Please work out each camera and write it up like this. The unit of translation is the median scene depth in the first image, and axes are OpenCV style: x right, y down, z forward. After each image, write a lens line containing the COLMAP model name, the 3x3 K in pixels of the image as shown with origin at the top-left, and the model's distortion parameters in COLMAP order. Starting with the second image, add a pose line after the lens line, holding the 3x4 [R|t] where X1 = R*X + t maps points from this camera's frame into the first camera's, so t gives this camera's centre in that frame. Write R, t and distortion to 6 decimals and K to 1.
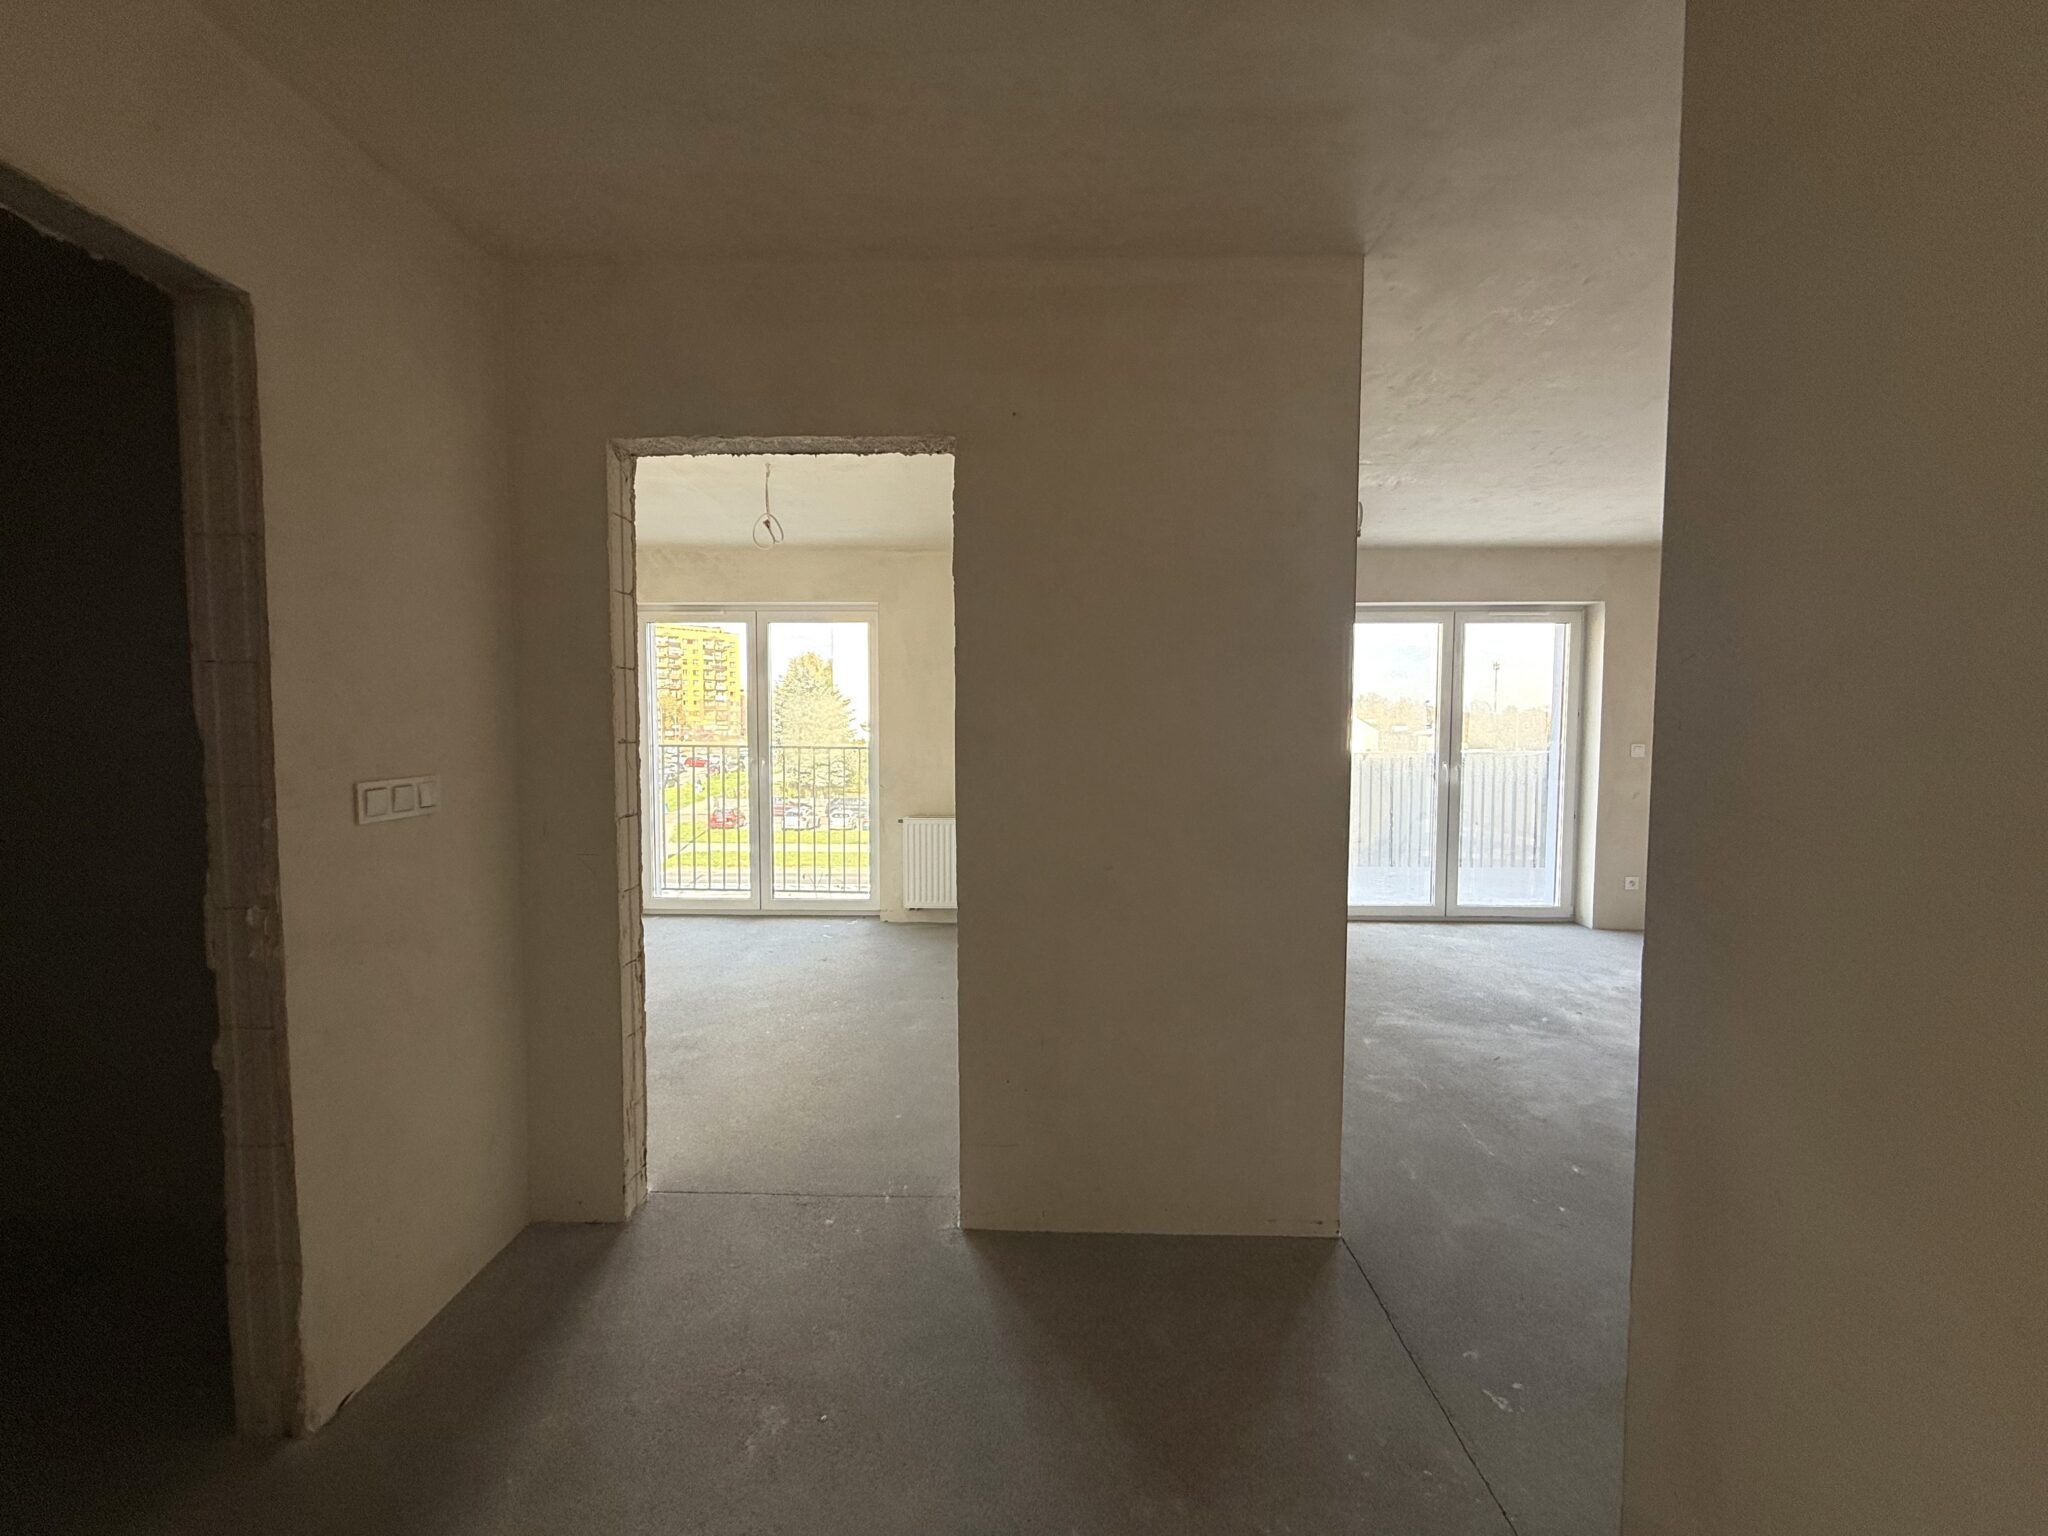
lens RADIAL K [[812.6, 0, 1012.2], [0, 812.6, 763.5], [0, 0, 1]] dist [0.003213, 0.000078]
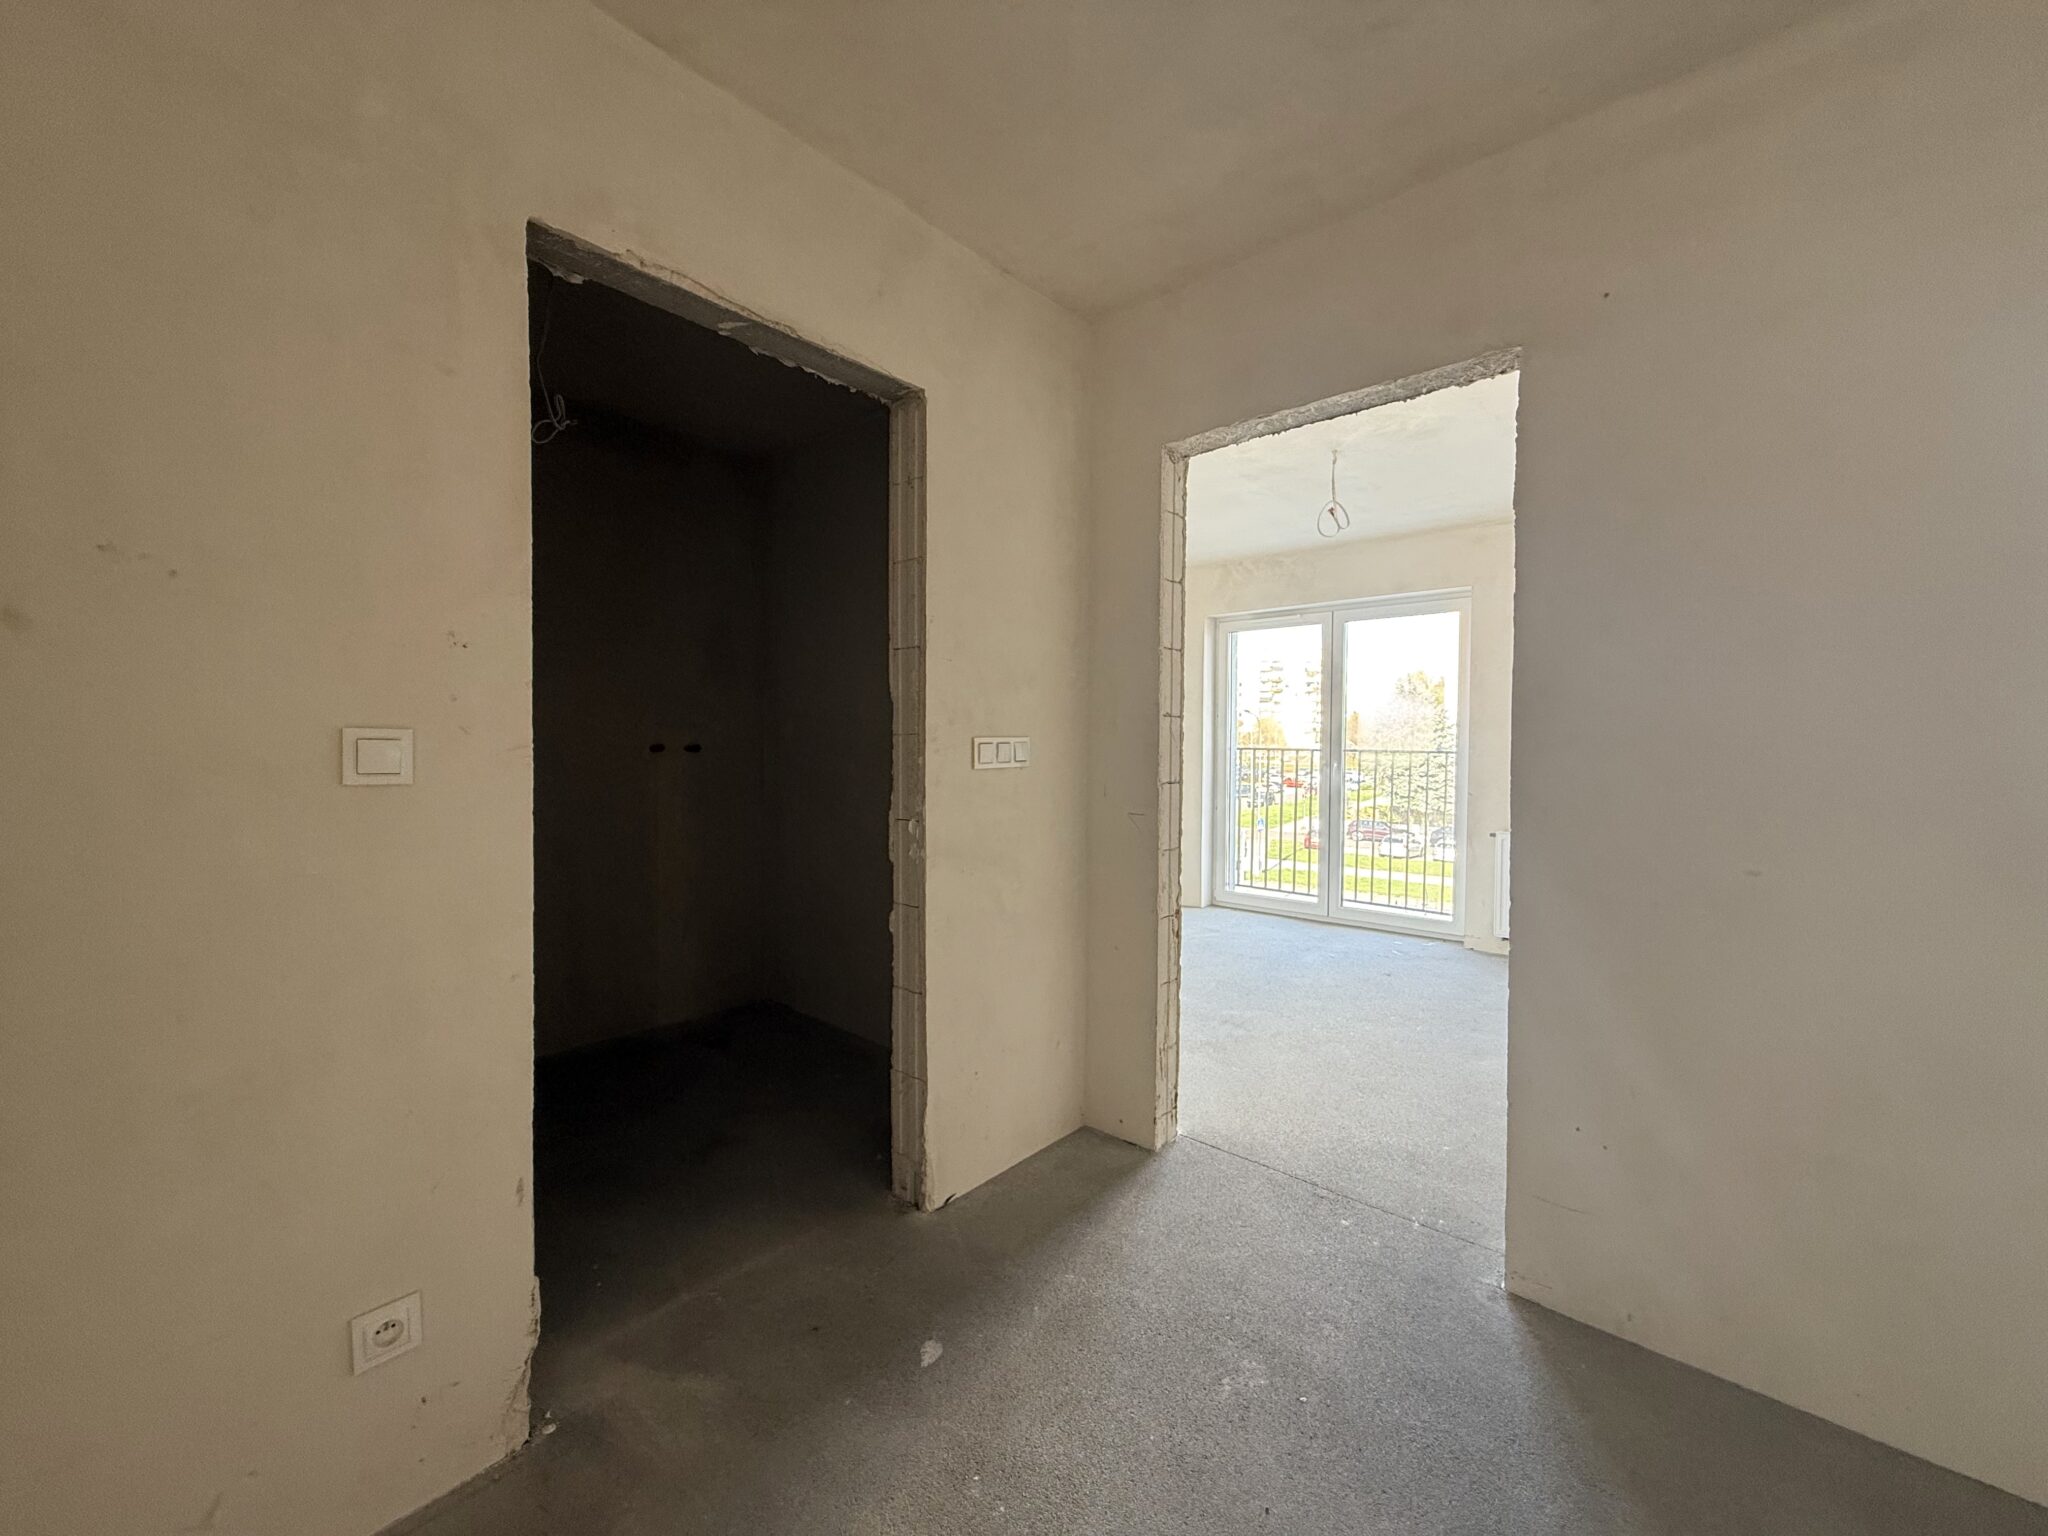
lens RADIAL K [[812.6, 0, 1014.4], [0, 812.6, 760.8], [0, 0, 1]] dist [0.003213, 0.000078]
pose [[0.764029, 0.018601, -0.644913, 0.073905], [-0.036576, 0.999225, -0.014512, 0.056581], [0.644144, 0.034676, 0.764118, 0.020517]]
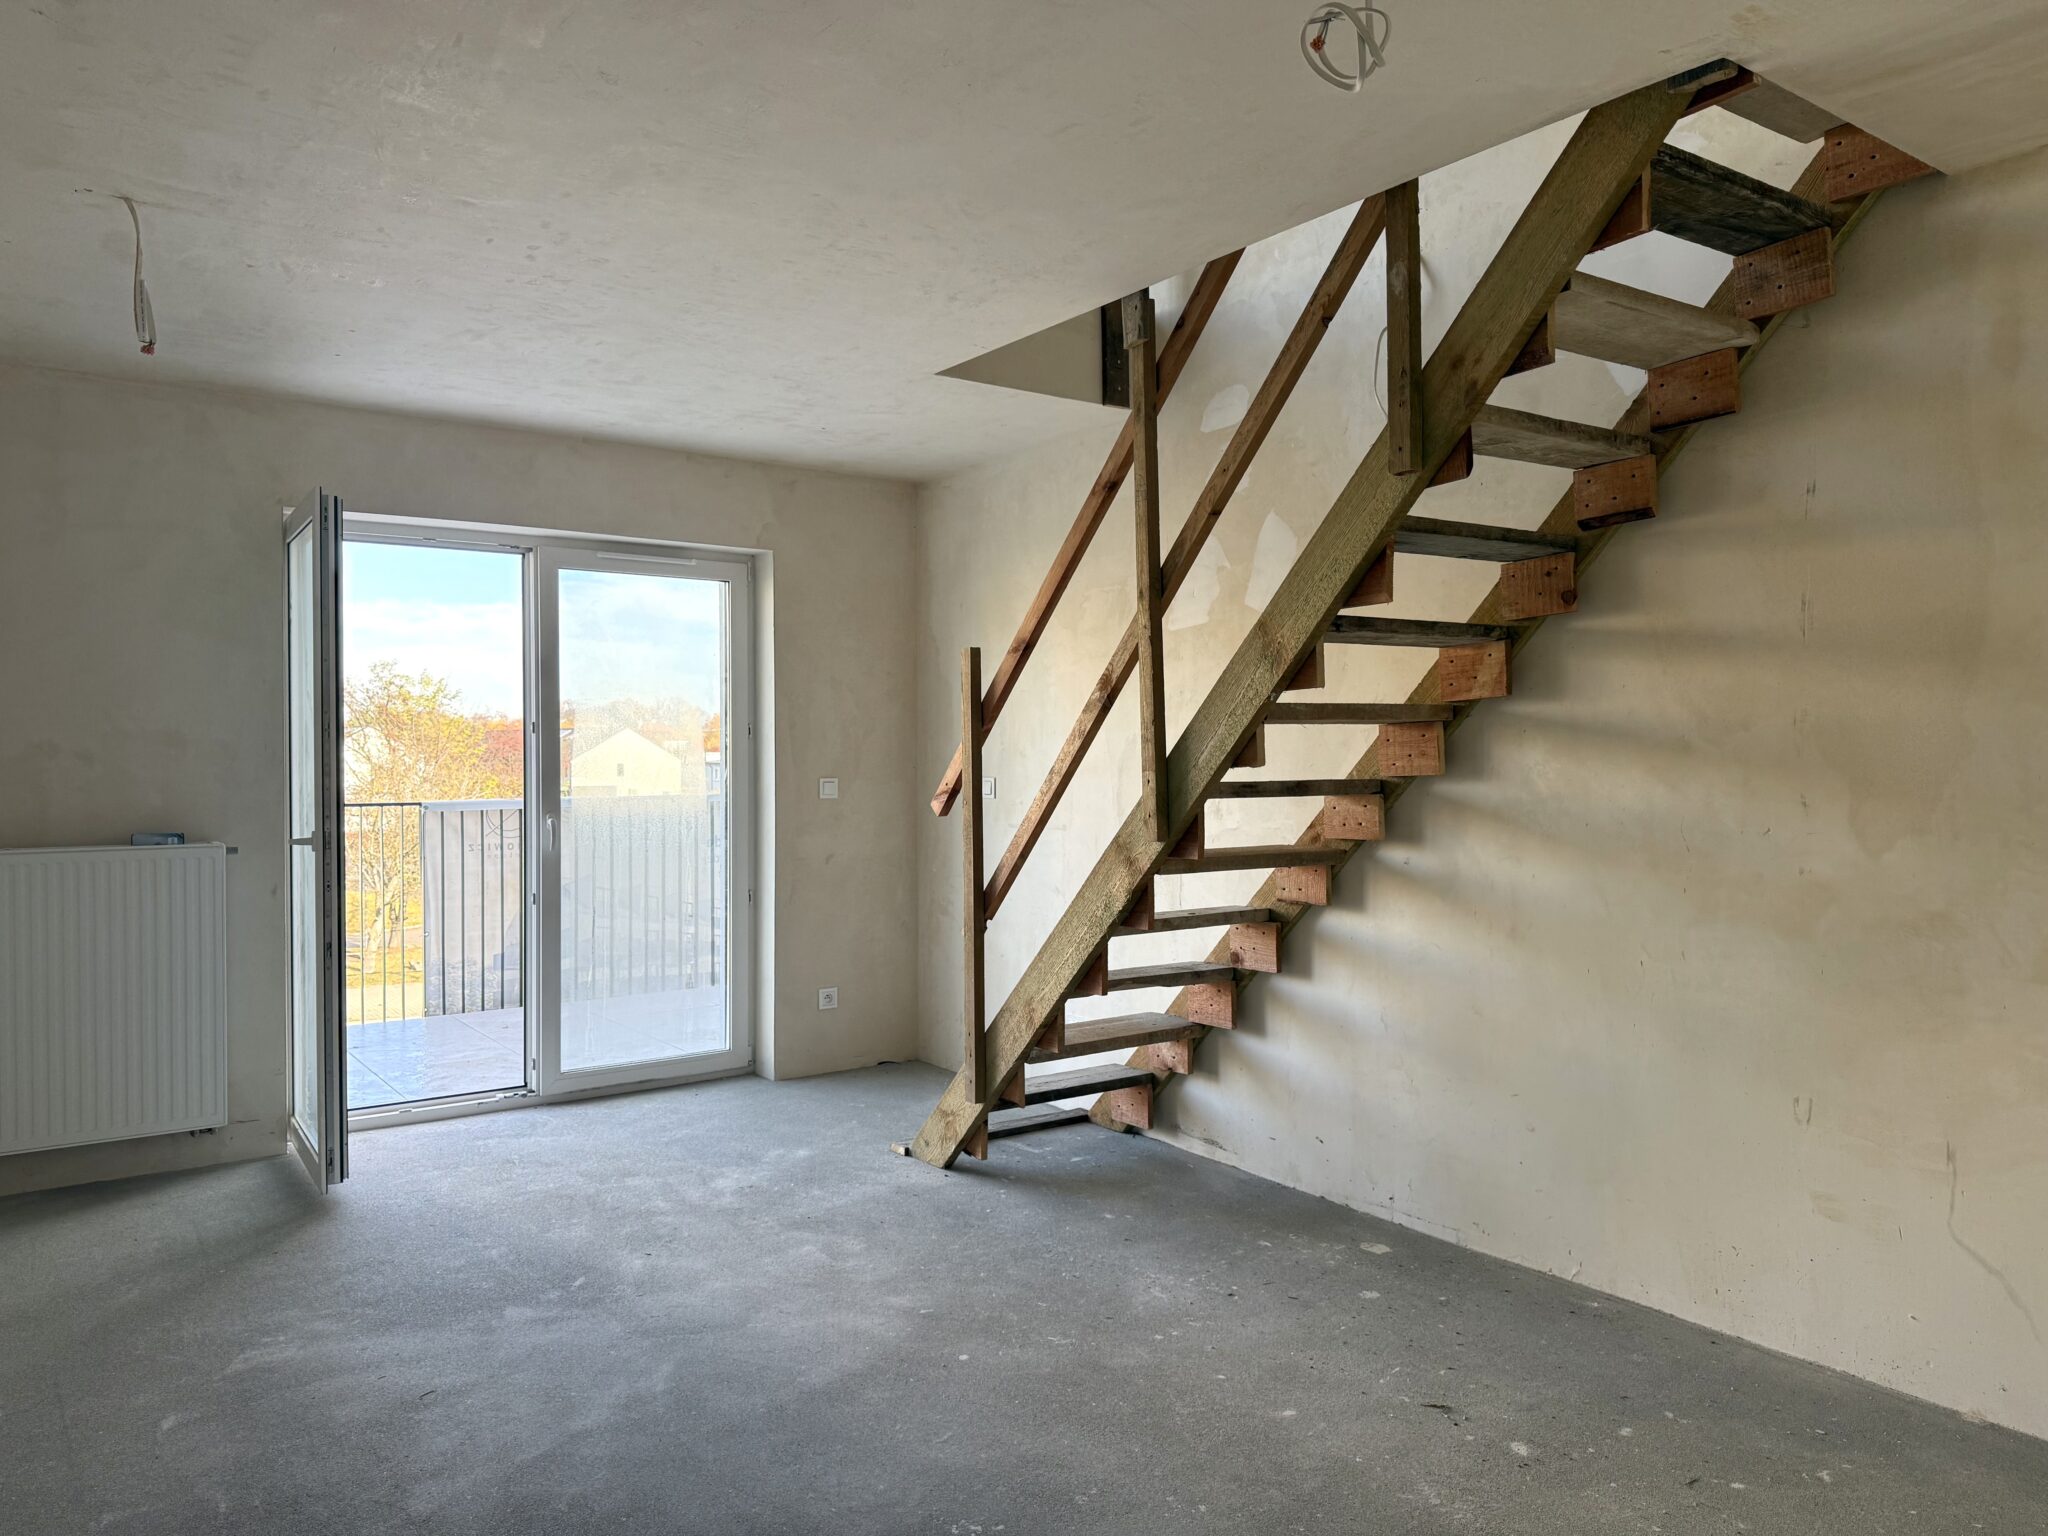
lens RADIAL K [[1433.5, 0, 1002.5], [0, 1433.5, 754.2], [0, 0, 1]] dist [0.064393, -0.075111]
pose [[0.810141, -0.006735, 0.586197, 0.520083], [0.032713, 0.998895, -0.033732, 0.000491], [-0.585322, 0.046504, 0.809466, 0.035708]]
